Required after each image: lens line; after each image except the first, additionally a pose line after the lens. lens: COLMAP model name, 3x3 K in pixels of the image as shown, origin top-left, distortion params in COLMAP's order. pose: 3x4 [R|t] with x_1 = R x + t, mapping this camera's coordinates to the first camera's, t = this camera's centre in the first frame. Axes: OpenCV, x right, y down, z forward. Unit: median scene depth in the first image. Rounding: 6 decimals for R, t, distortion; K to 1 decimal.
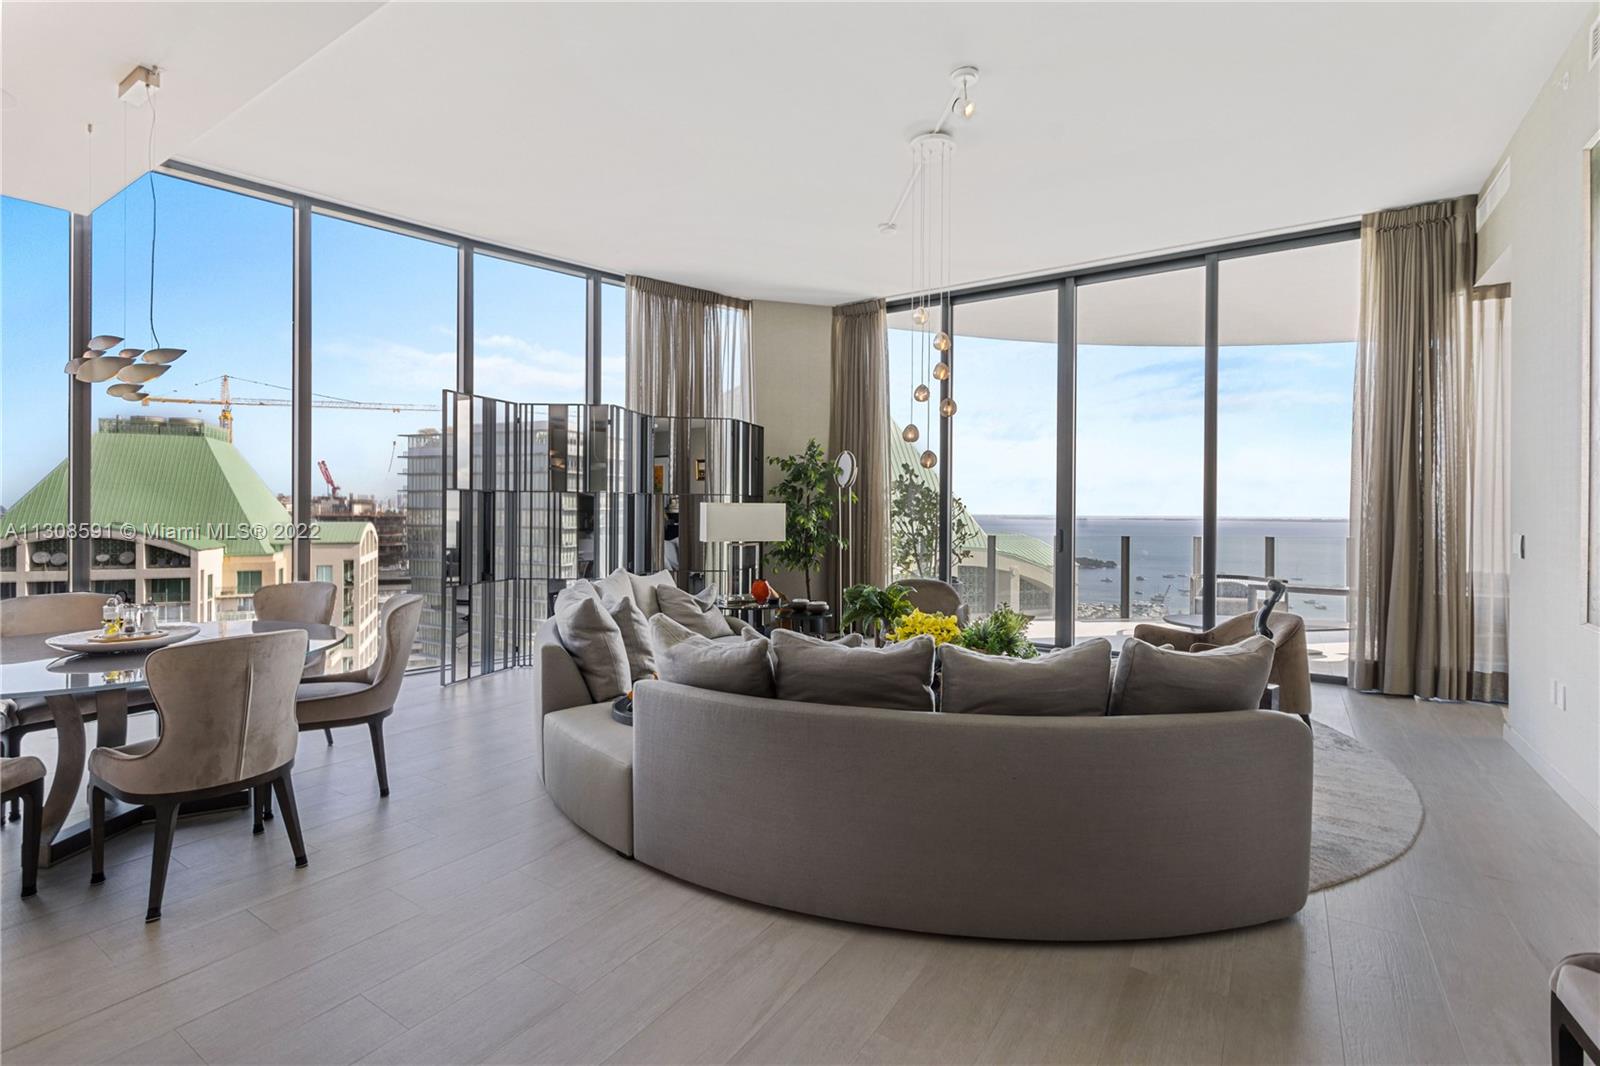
lens RADIAL K [[730.1, 0, 790.9], [0, 730.1, 514.1], [0, 0, 1]] dist [0.005113, 0.000534]
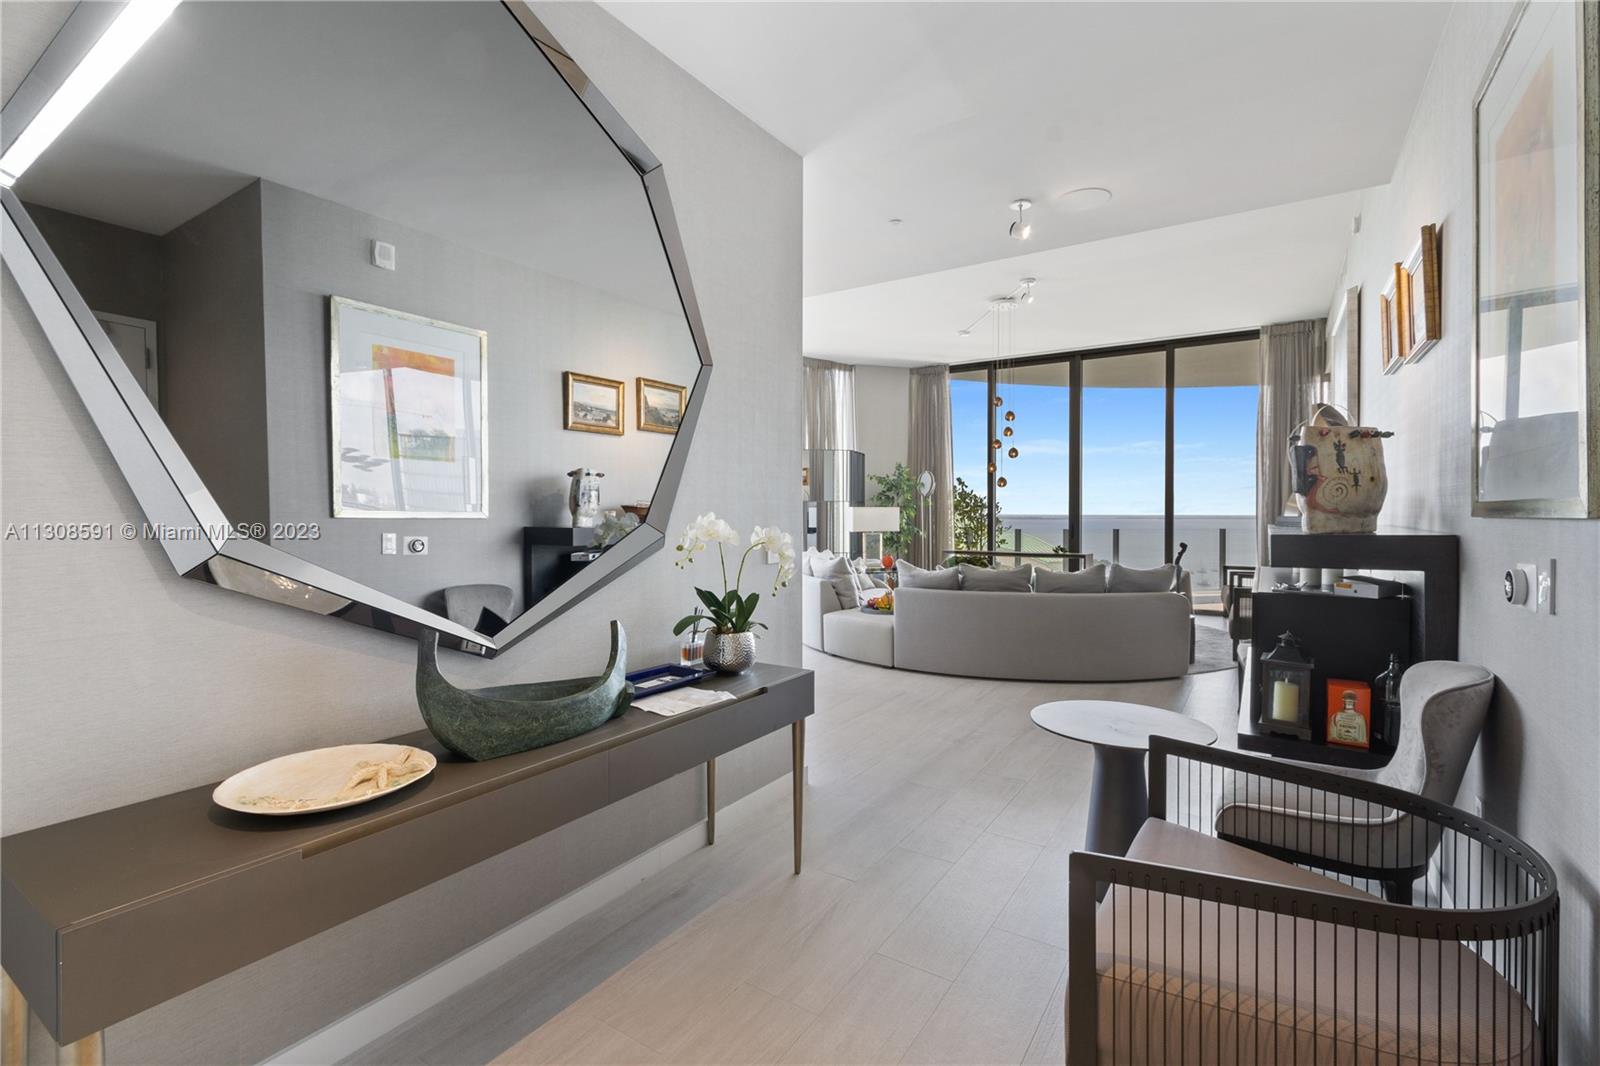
lens RADIAL K [[722.0, 0, 796.1], [0, 722.0, 517.8], [0, 0, 1]] dist [0.001538, -0.000195]
pose [[0.999971, -0.004868, 0.005880, -0.191458], [0.004842, 0.999978, 0.004525, -0.000183], [-0.005902, -0.004496, 0.999972, -0.444302]]
